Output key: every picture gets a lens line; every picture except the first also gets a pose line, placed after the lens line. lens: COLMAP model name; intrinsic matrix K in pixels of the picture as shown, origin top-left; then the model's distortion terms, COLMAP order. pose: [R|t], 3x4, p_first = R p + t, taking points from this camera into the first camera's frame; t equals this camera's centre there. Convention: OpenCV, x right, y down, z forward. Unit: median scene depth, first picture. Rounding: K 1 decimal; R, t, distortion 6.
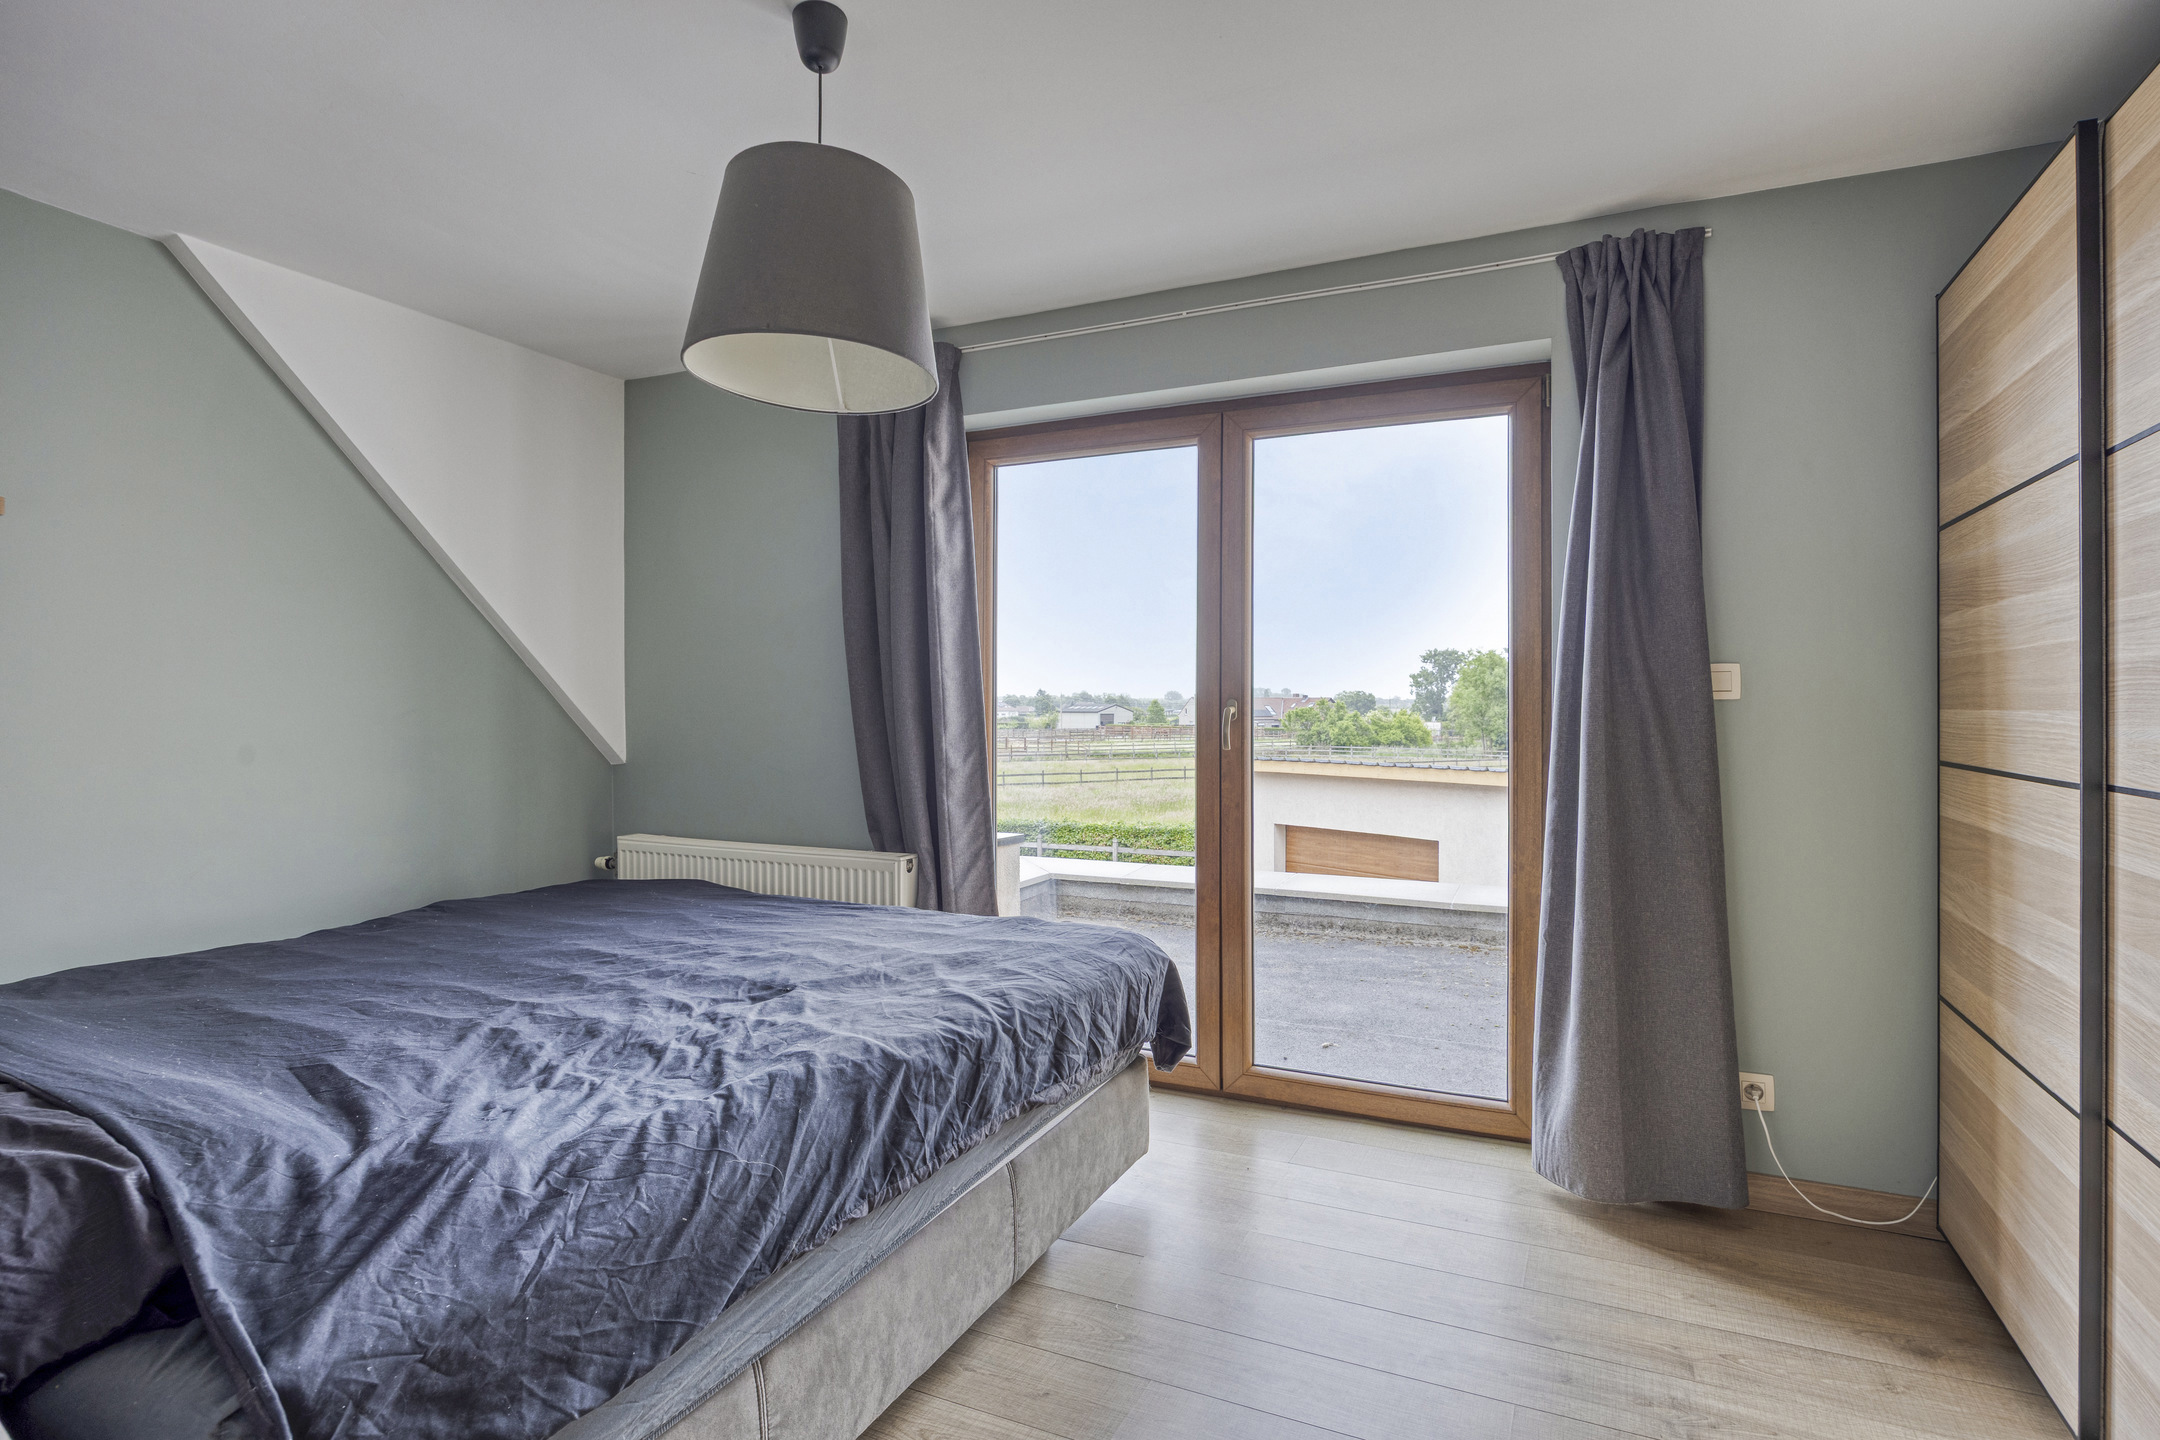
lens RADIAL K [[1121.5, 0, 1080.0], [0, 1121.5, 720.0], [0, 0, 1]] dist [0.002124, 0.000261]
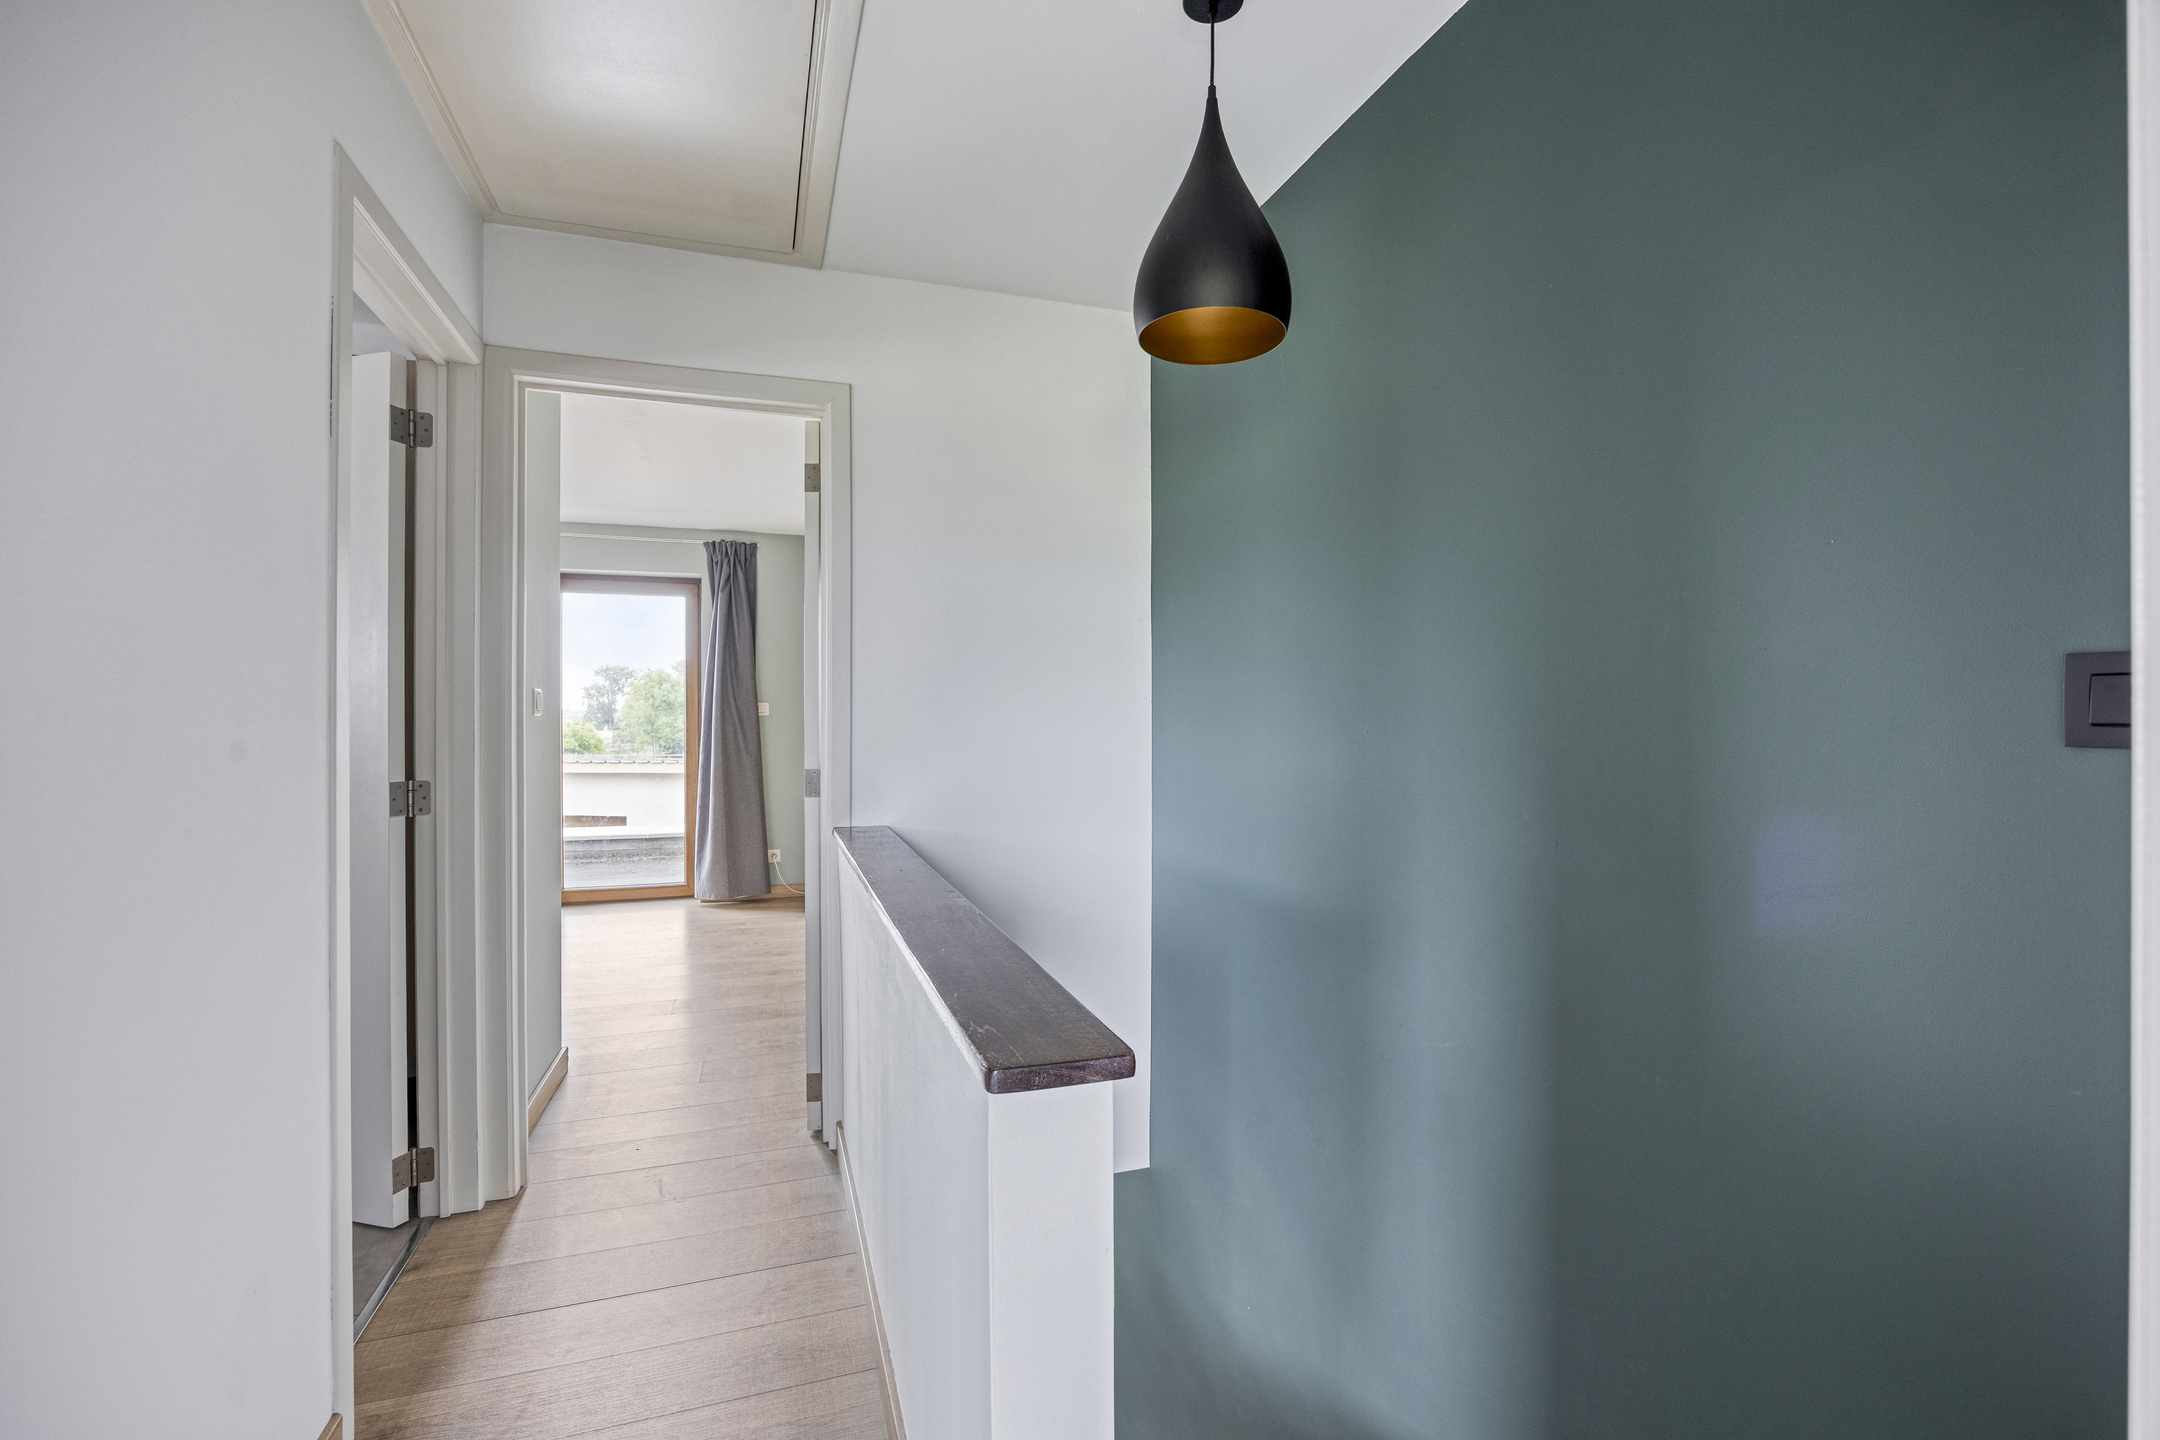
lens RADIAL K [[1005.6, 0, 1080.0], [0, 1005.6, 720.0], [0, 0, 1]] dist [-0.000881, -0.000142]
pose [[0.732420, 0.002270, 0.680850, -0.455633], [0.003899, 0.999964, -0.007528, 0.011777], [-0.680842, 0.008168, 0.732385, -1.132950]]
